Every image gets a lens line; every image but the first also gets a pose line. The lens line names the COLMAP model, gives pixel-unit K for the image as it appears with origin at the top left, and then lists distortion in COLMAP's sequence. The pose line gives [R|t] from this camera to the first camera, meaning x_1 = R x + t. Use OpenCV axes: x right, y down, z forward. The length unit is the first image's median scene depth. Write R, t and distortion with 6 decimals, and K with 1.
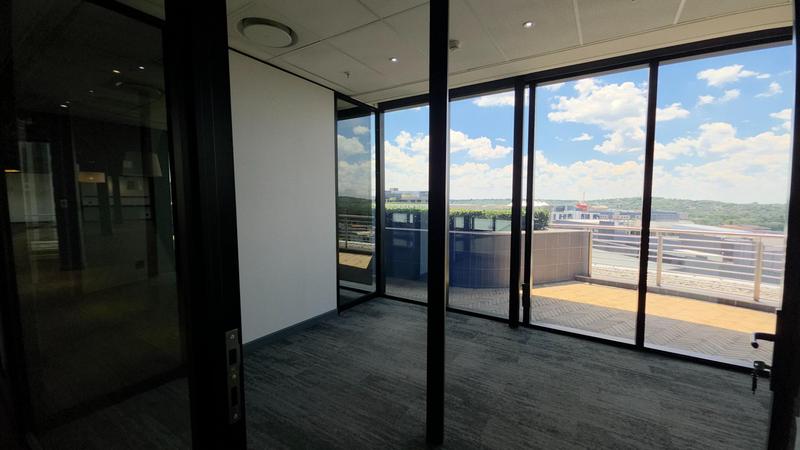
lens RADIAL K [[315.9, 0, 400.7], [0, 315.9, 224.1], [0, 0, 1]] dist [-0.003383, -0.002666]
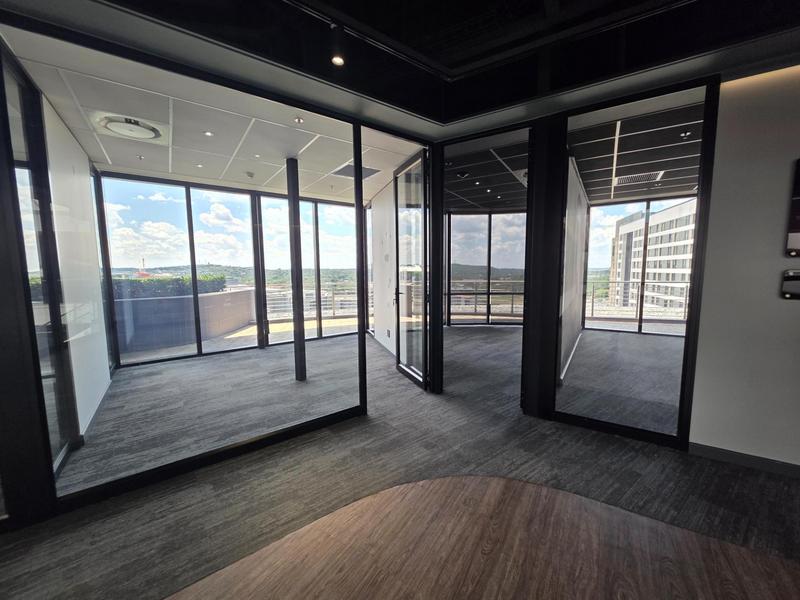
lens RADIAL K [[320.5, 0, 399.7], [0, 320.5, 301.1], [0, 0, 1]] dist [0.004640, -0.000638]
pose [[0.356105, -0.104686, 0.928563, -0.812327], [0.078513, 0.993543, 0.081902, 0.013328], [-0.931142, 0.043739, 0.362025, -0.215579]]
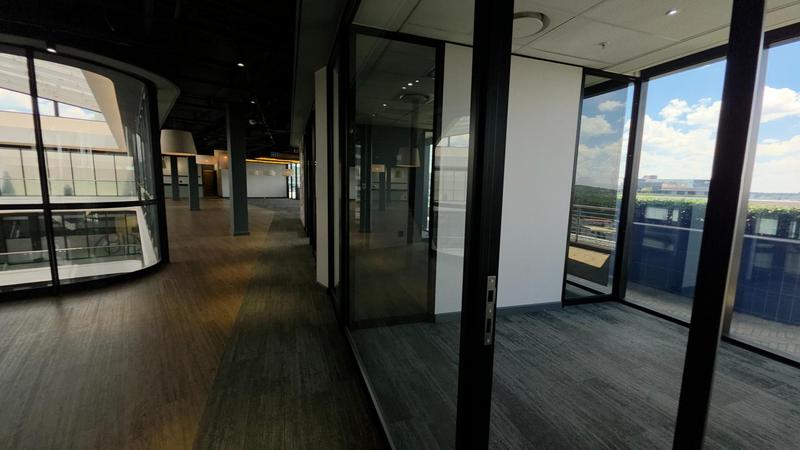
lens RADIAL K [[315.9, 0, 398.0], [0, 315.9, 226.6], [0, 0, 1]] dist [-0.003383, -0.002666]
pose [[0.771237, 0.093308, -0.629673, -0.004766], [-0.066044, 0.995589, 0.066639, 0.012287], [0.633113, -0.009809, 0.773997, -0.045011]]
